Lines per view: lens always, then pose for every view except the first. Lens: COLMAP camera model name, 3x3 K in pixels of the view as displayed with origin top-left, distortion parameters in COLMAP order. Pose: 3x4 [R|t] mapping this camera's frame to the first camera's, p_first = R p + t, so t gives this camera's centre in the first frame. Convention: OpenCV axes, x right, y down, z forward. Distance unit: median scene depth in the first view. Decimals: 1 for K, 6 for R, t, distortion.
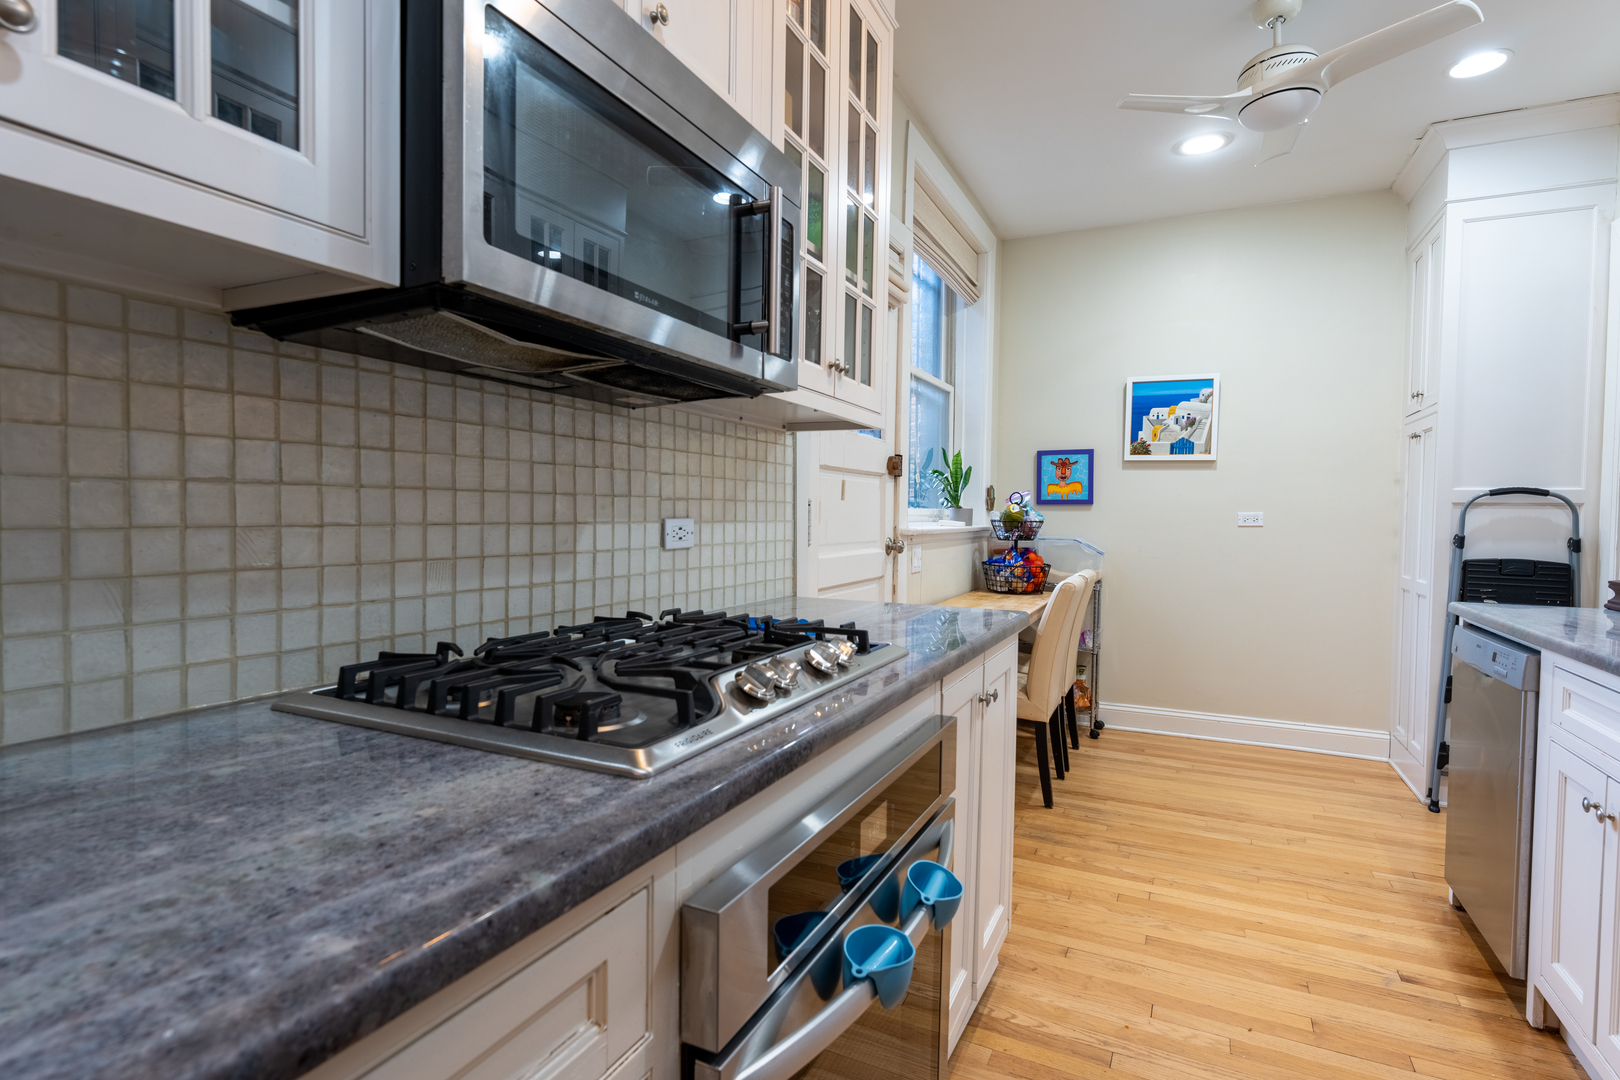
lens RADIAL K [[814.6, 0, 806.5], [0, 814.6, 539.6], [0, 0, 1]] dist [0.004782, -0.000645]
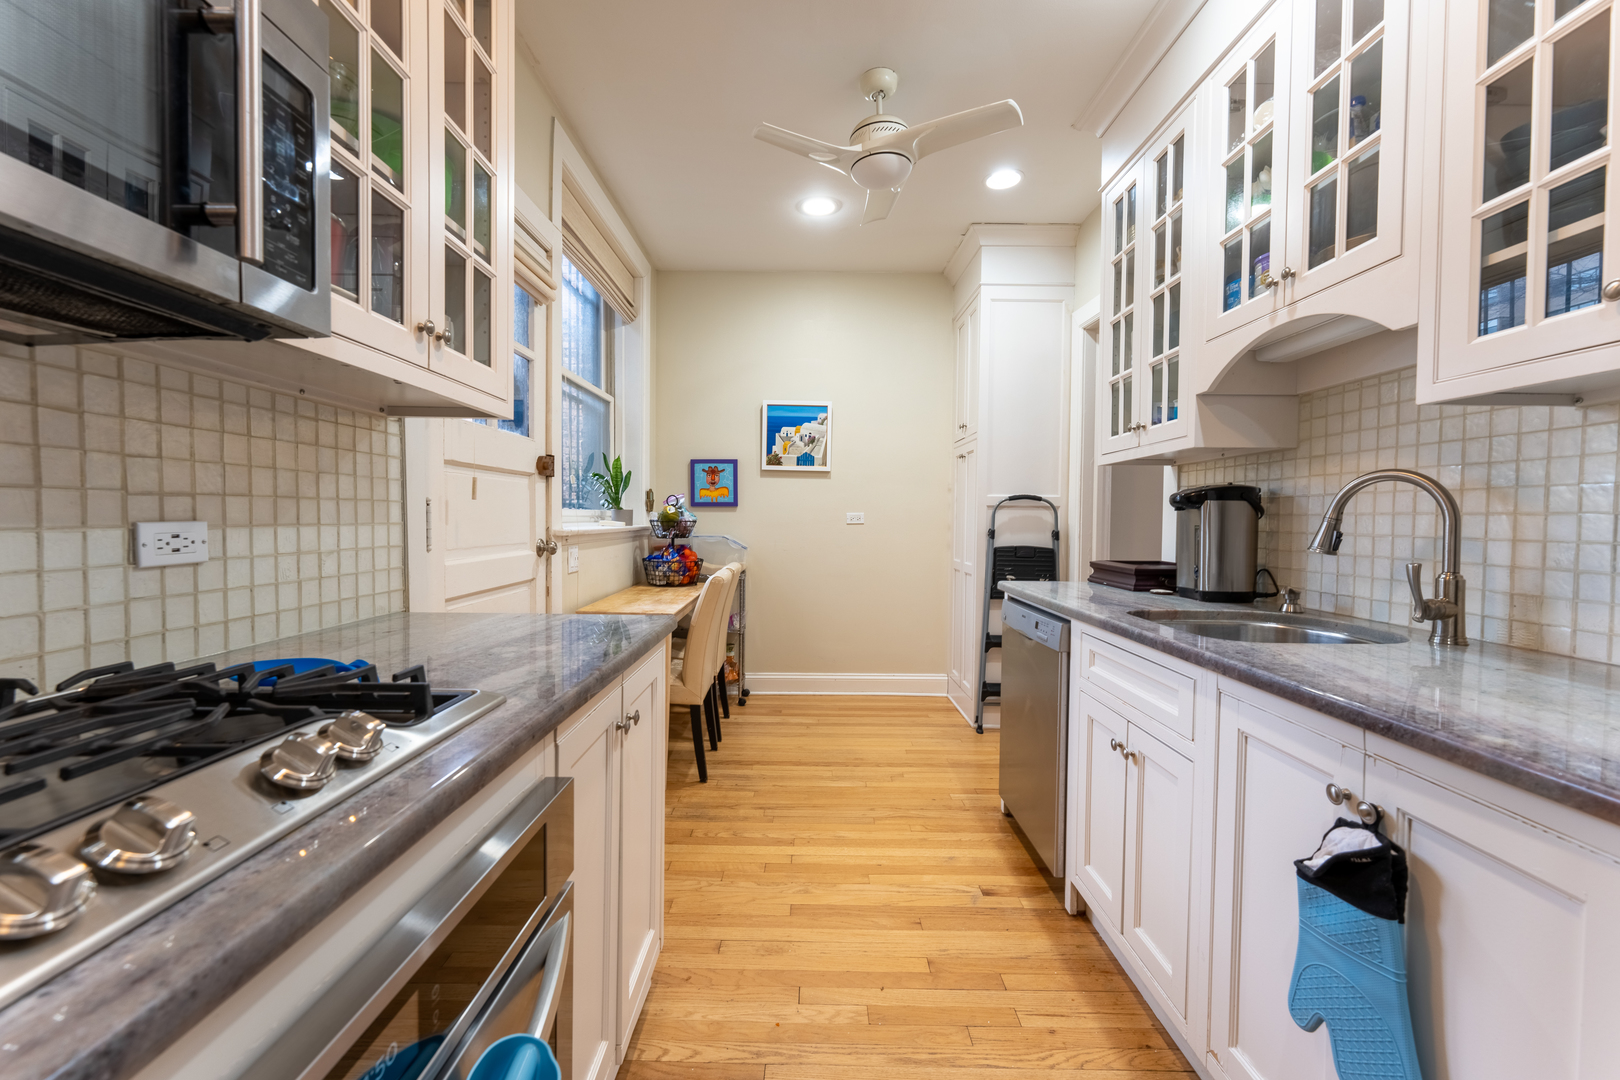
lens RADIAL K [[655.4, 0, 815.0], [0, 655.4, 535.5], [0, 0, 1]] dist [-0.002273, 0.000090]
pose [[0.898284, -0.016469, 0.439107, 0.053019], [0.016461, 0.999857, 0.003826, -0.004243], [-0.439107, 0.003791, 0.898427, 0.149784]]
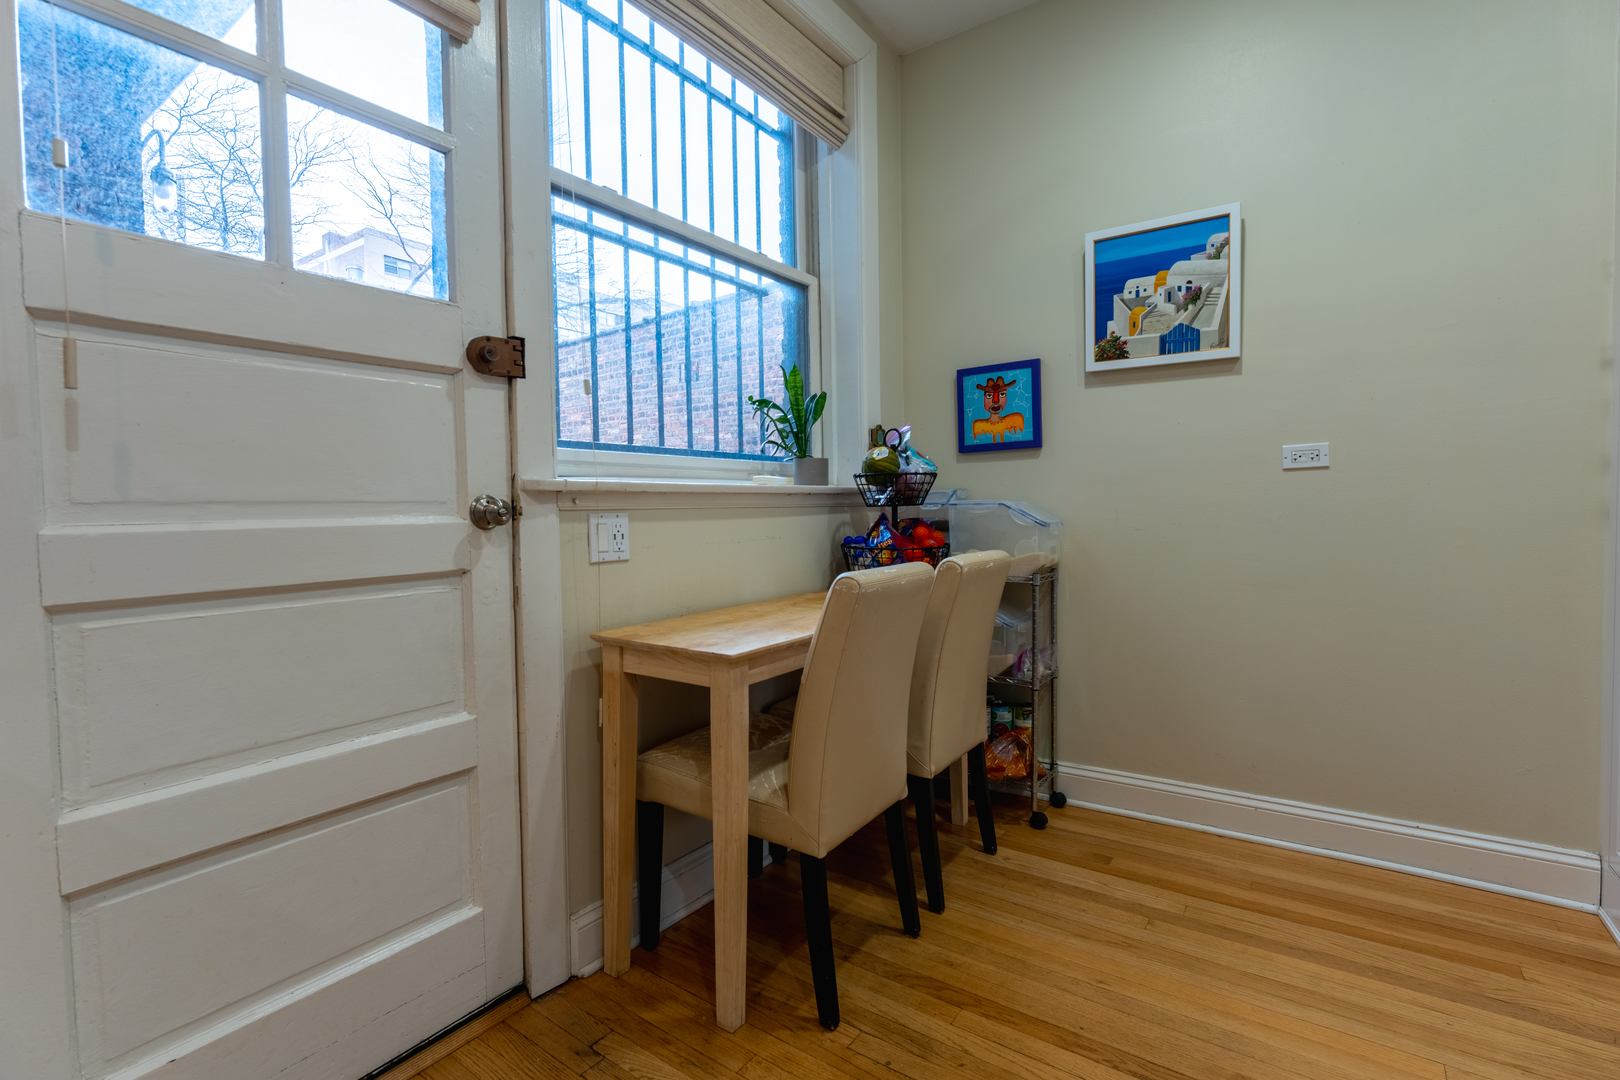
lens RADIAL K [[768.3, 0, 796.5], [0, 768.3, 535.3], [0, 0, 1]] dist [-0.003032, 0.000448]
pose [[0.985867, -0.024548, -0.165722, 0.386744], [0.025261, 0.999678, 0.002195, 0.027136], [0.165614, -0.006350, 0.986170, 0.569151]]
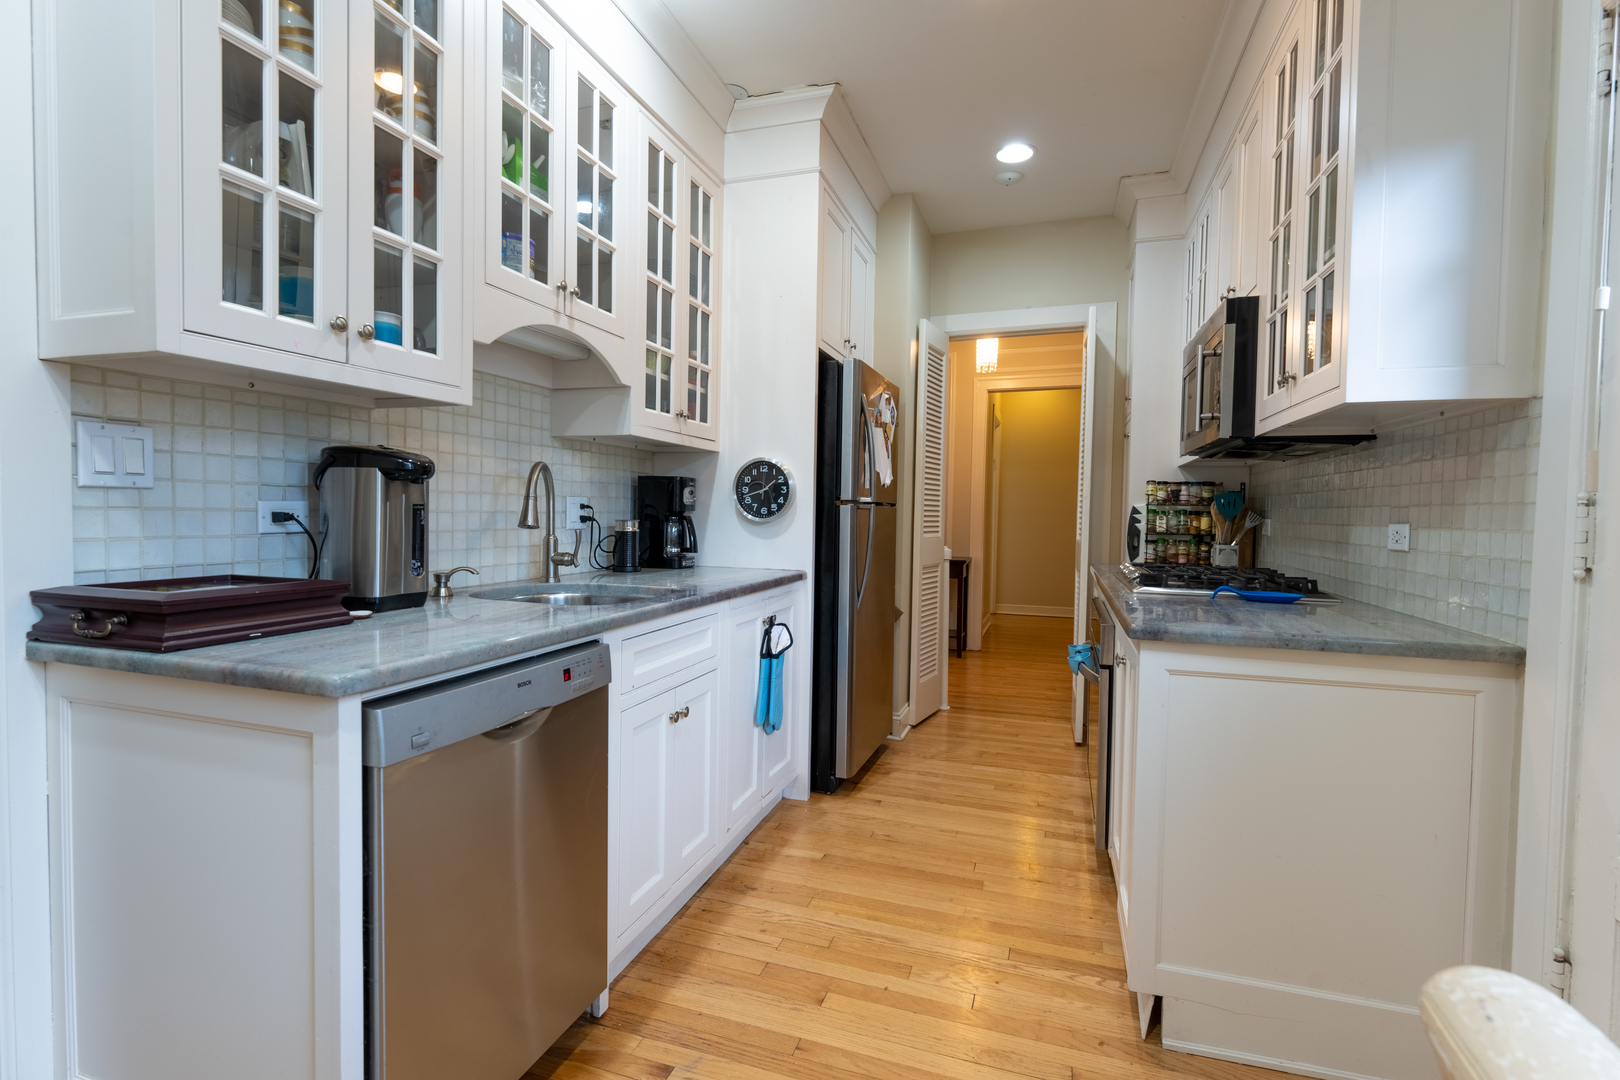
lens RADIAL K [[768.3, 0, 803.0], [0, 768.3, 539.1], [0, 0, 1]] dist [-0.003032, 0.000448]
pose [[-0.991297, -0.026433, -0.128963, 0.468043], [-0.035652, 0.996930, 0.069706, -0.028904], [0.126725, 0.073697, -0.989196, 1.137640]]
